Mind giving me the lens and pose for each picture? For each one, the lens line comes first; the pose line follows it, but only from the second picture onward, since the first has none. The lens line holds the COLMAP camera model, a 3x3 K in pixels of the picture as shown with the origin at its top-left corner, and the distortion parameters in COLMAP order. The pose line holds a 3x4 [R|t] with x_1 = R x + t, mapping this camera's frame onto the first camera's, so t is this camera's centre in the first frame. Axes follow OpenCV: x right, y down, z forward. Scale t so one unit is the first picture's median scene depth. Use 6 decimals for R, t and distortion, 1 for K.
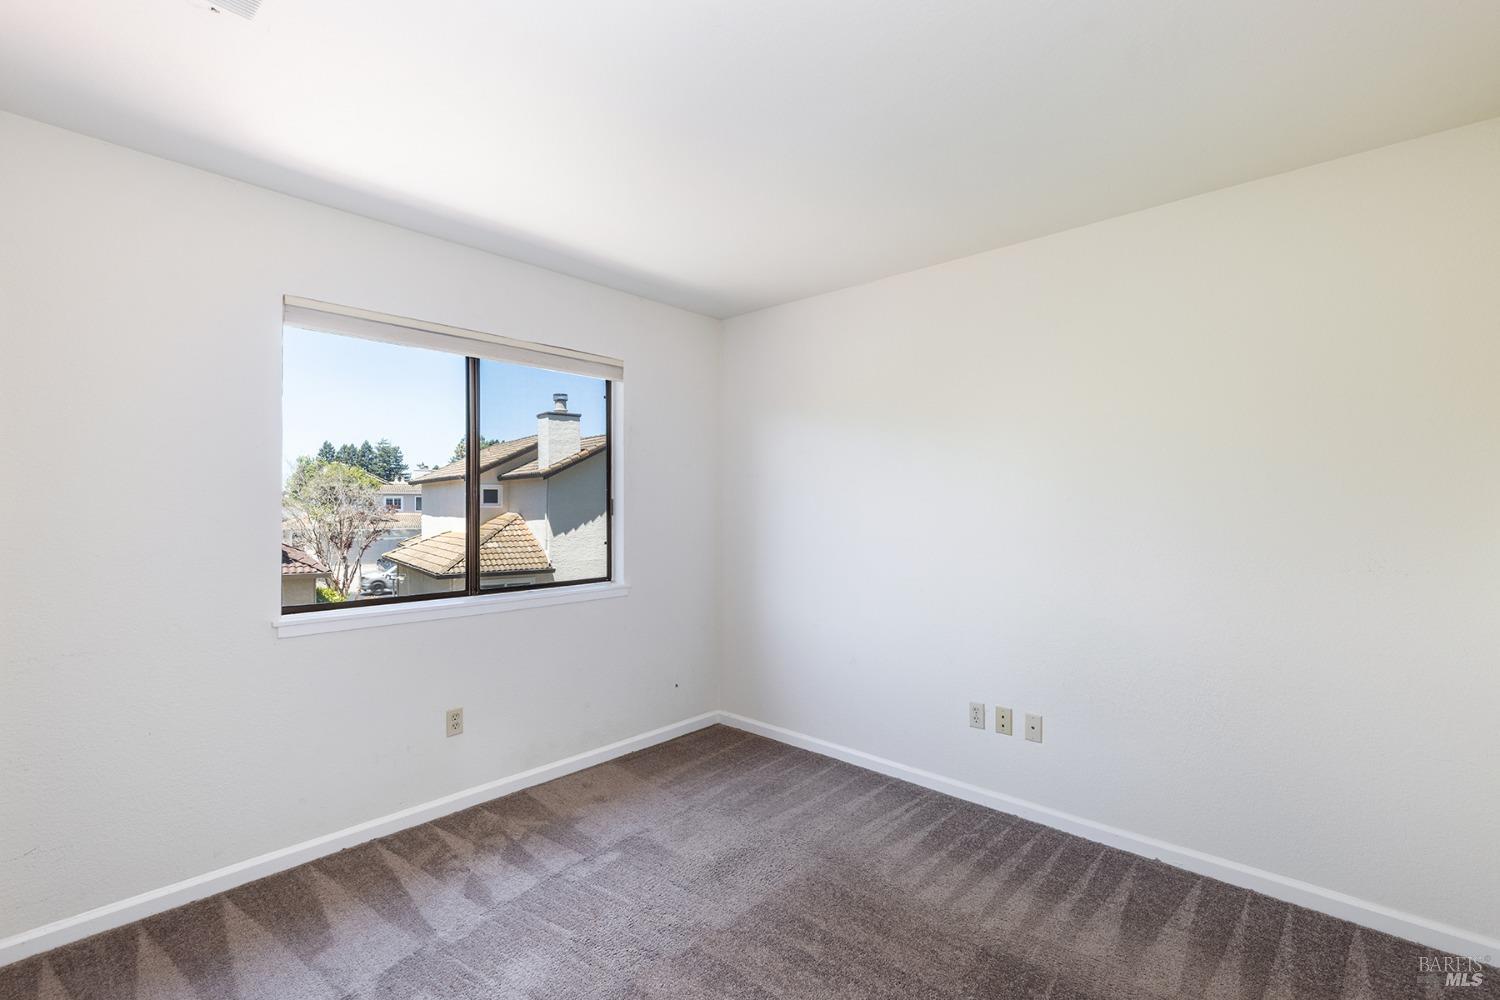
lens RADIAL K [[677.3, 0, 746.4], [0, 677.3, 500.6], [0, 0, 1]] dist [0.001479, -0.000083]
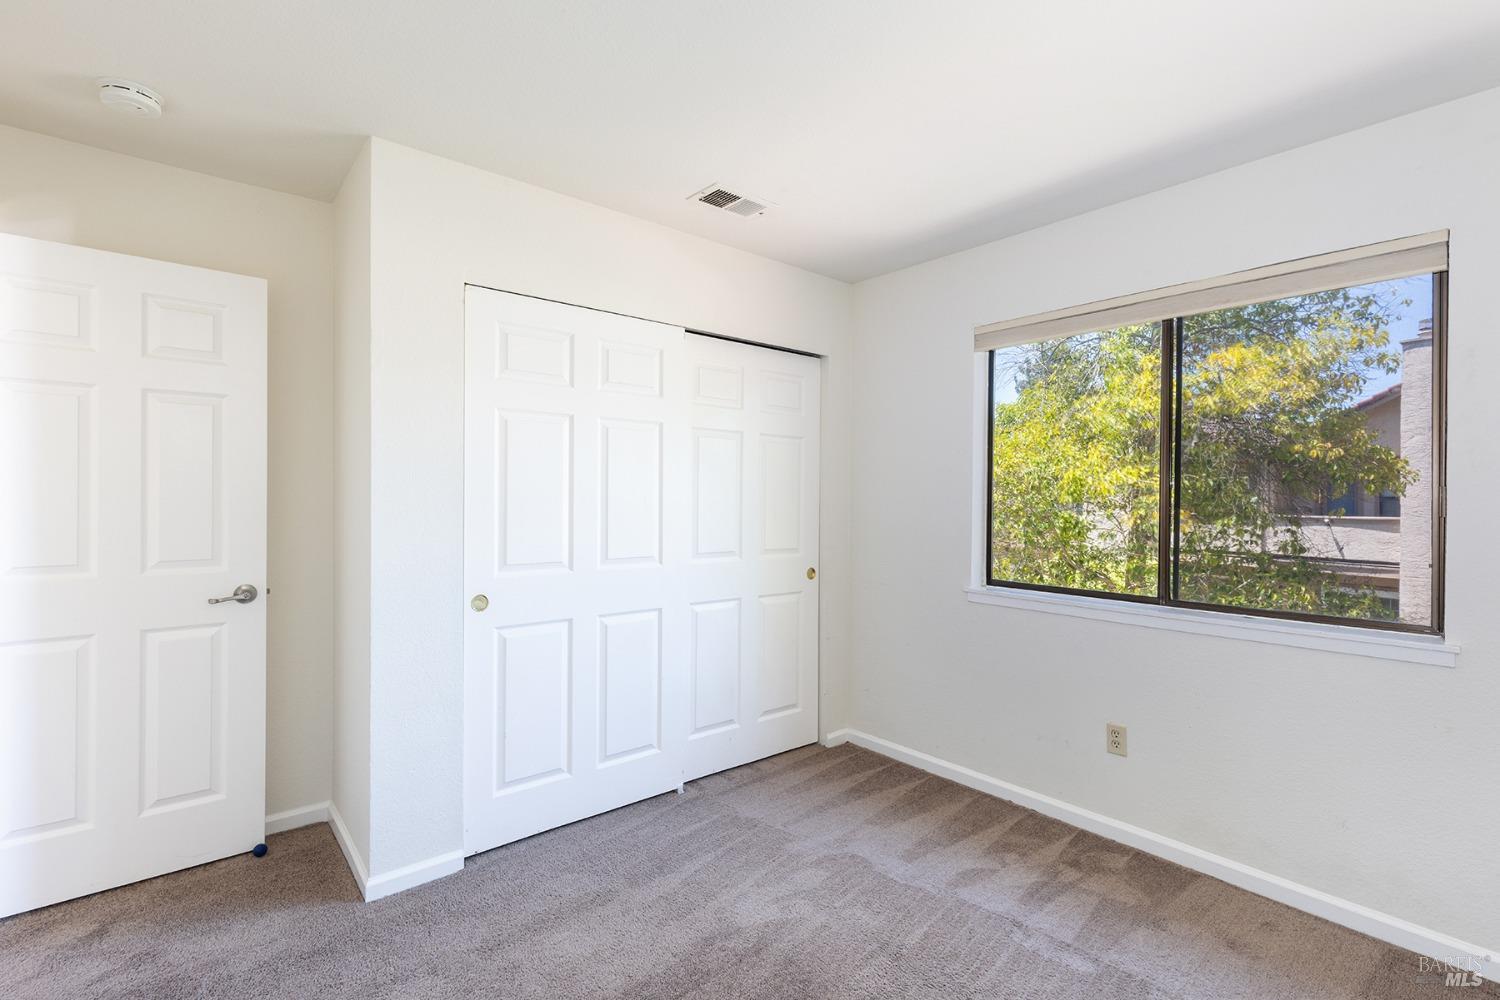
lens RADIAL K [[677.3, 0, 738.8], [0, 677.3, 492.5], [0, 0, 1]] dist [0.001479, -0.000083]
pose [[-0.142856, -0.002159, -0.989741, 0.573218], [0.007131, 0.999969, -0.003210, 0.003987], [0.989718, -0.007517, -0.142836, 0.709903]]
